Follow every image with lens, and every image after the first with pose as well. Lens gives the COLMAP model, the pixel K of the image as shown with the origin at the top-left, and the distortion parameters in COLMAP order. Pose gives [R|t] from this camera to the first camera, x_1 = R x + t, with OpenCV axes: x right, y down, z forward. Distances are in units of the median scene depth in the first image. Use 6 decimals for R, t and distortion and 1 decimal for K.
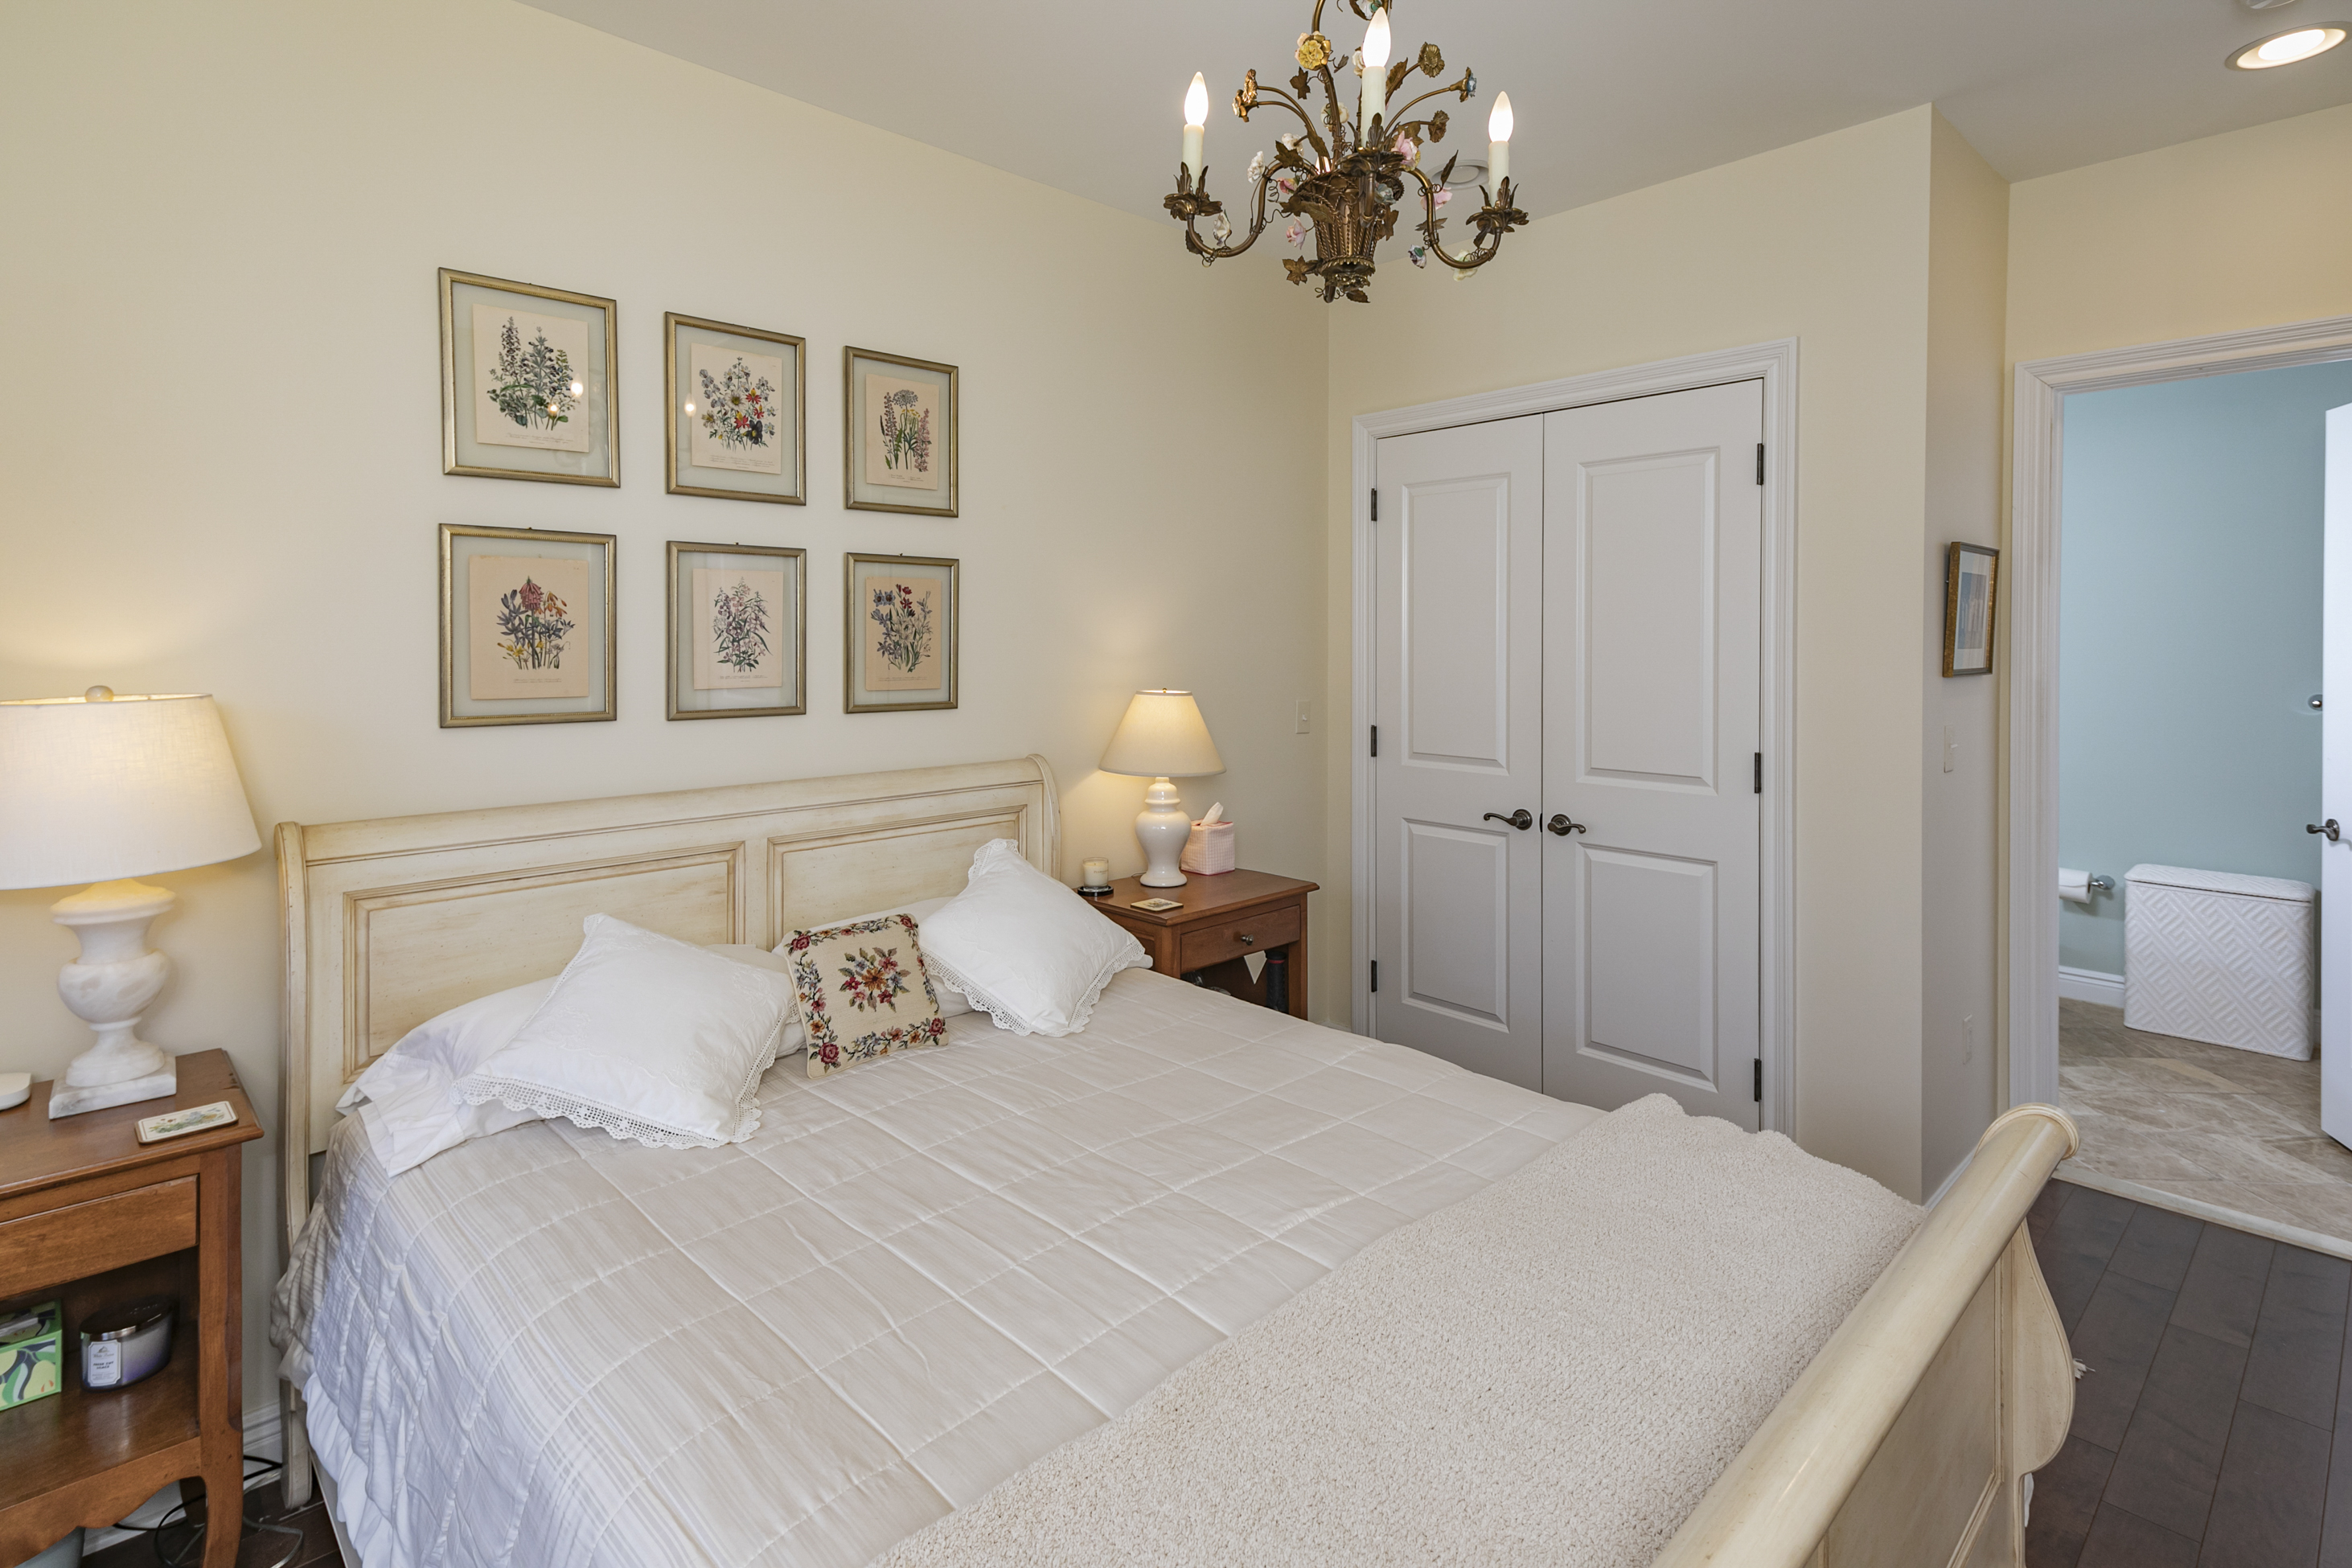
lens RADIAL K [[1139.6, 0, 1184.0], [0, 1139.6, 643.6], [0, 0, 1]] dist [0.032401, -0.006678]
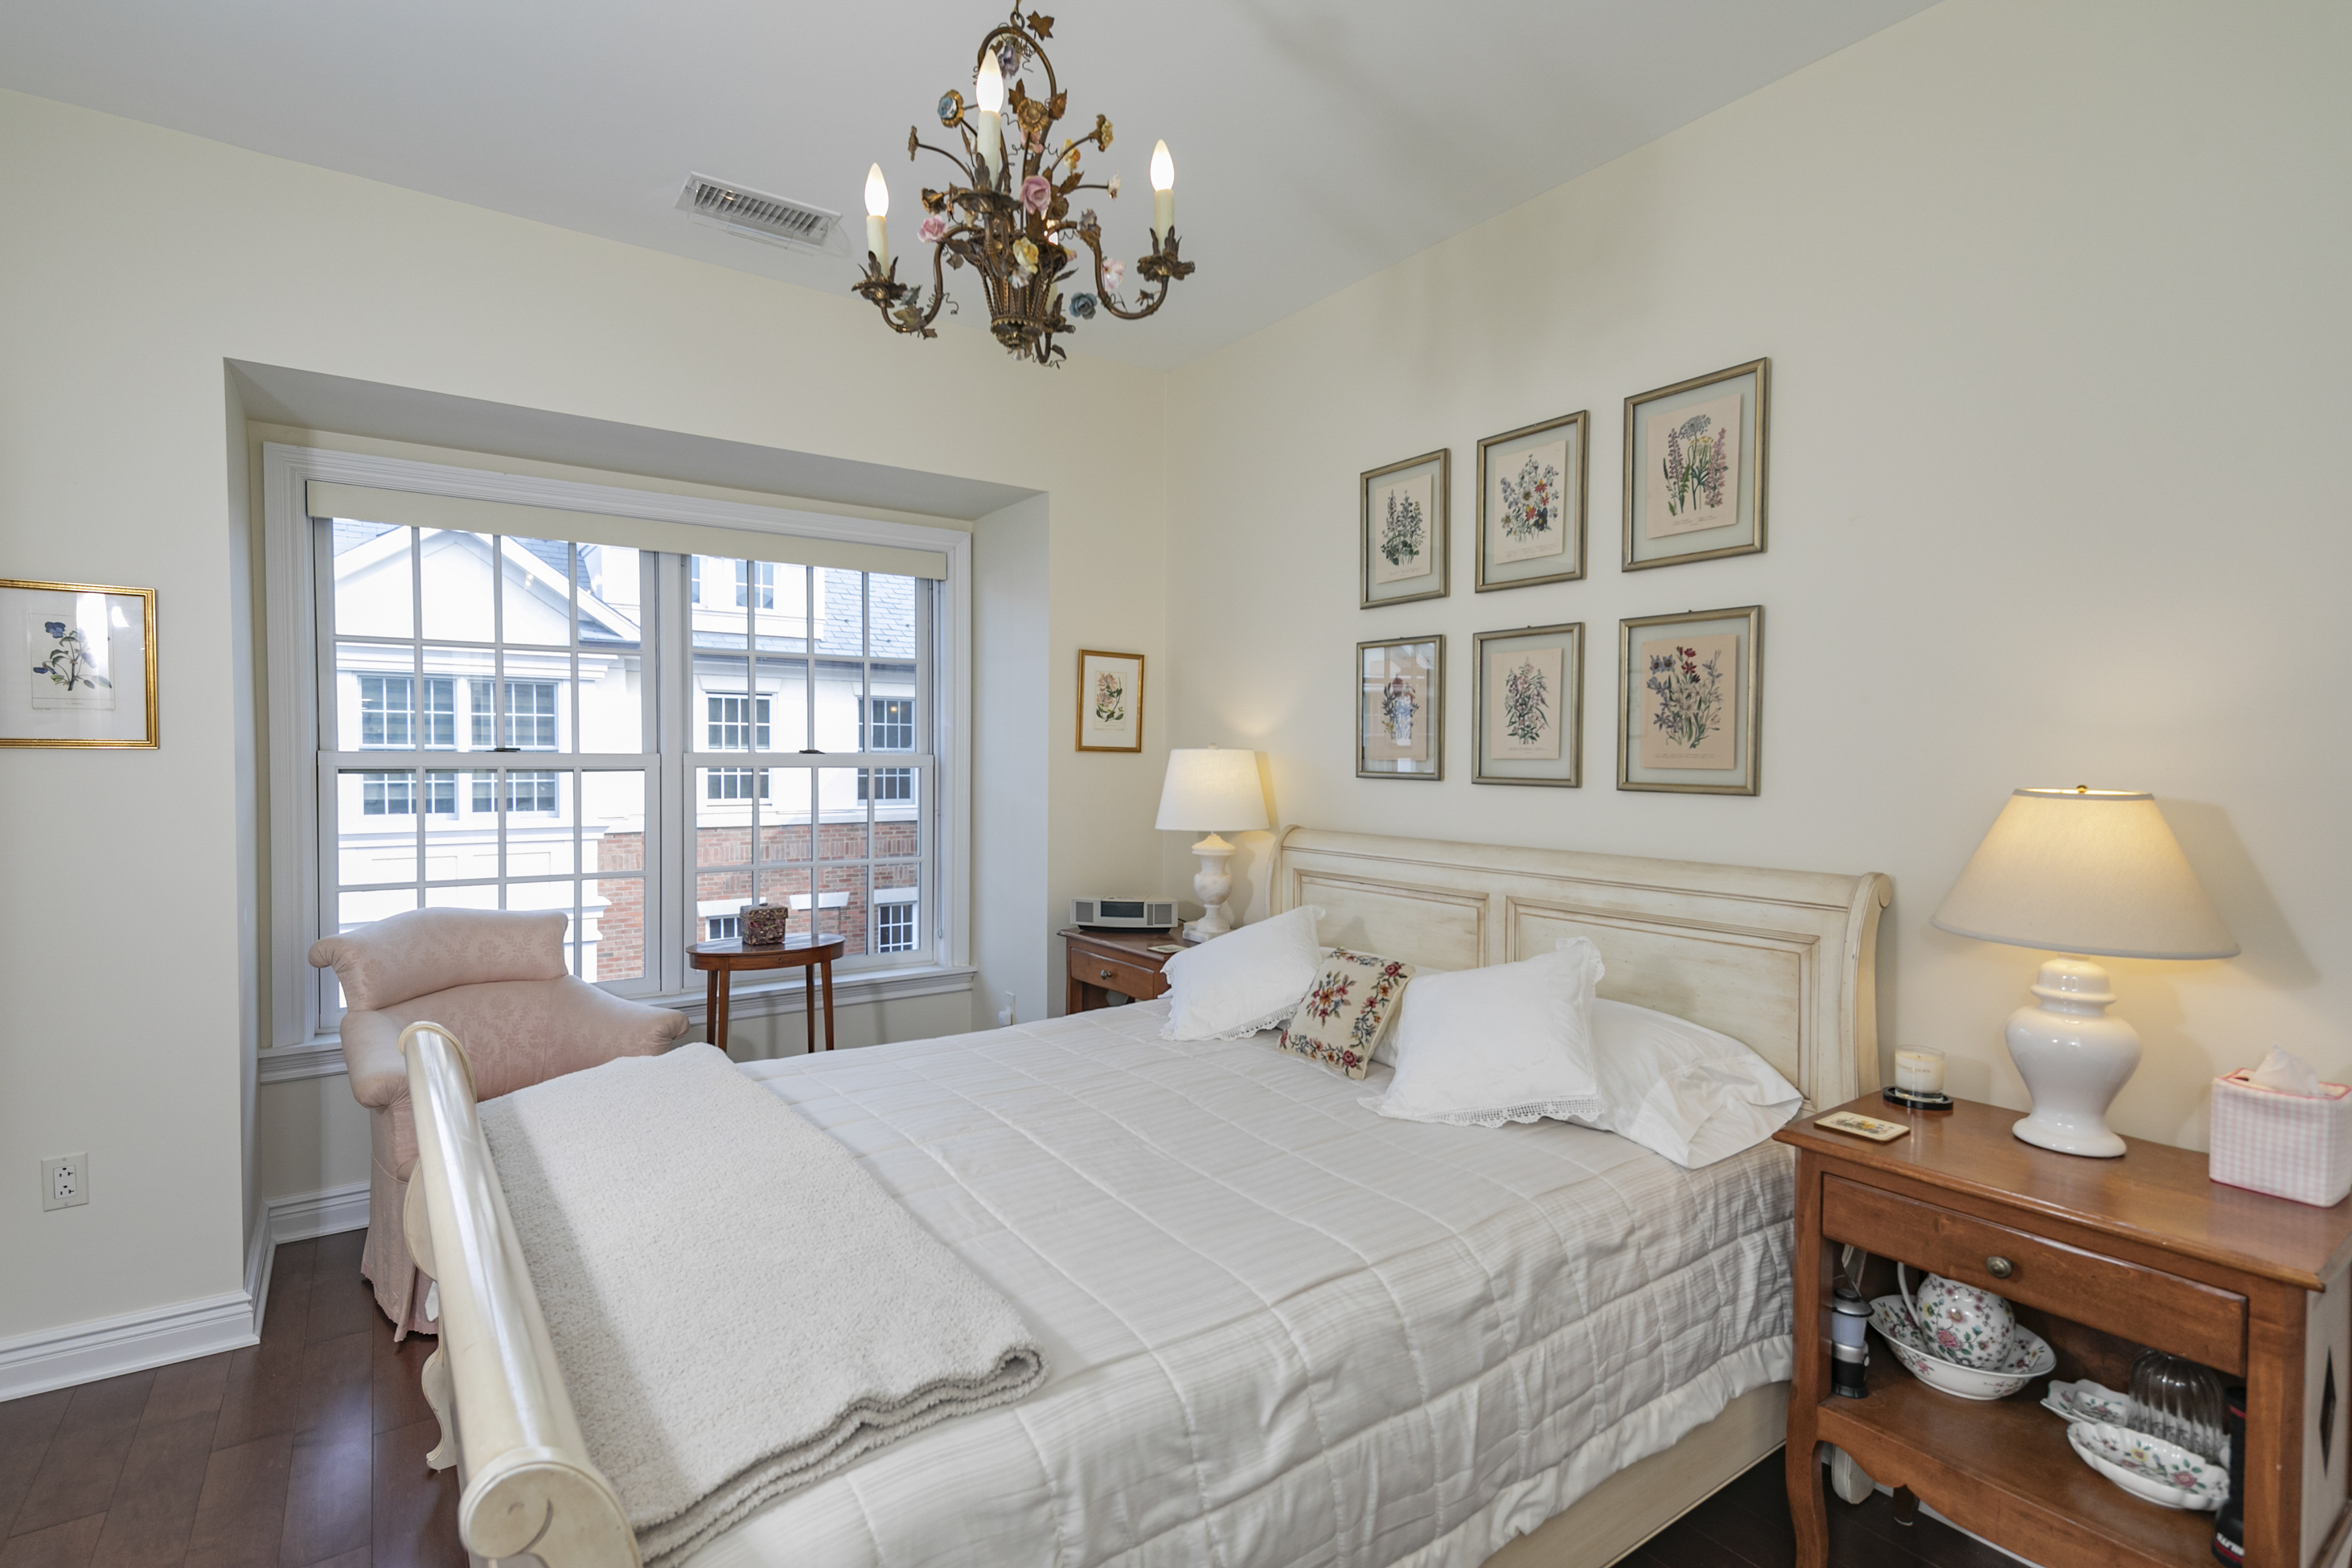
lens RADIAL K [[1134.0, 0, 1176.0], [0, 1134.0, 784.0], [0, 0, 1]] dist [0.000247, -0.000093]
pose [[-0.155691, 0.024252, -0.987508, 0.707787], [-0.012911, 0.999563, 0.026584, 0.036883], [0.987721, 0.016889, -0.155310, 0.810289]]
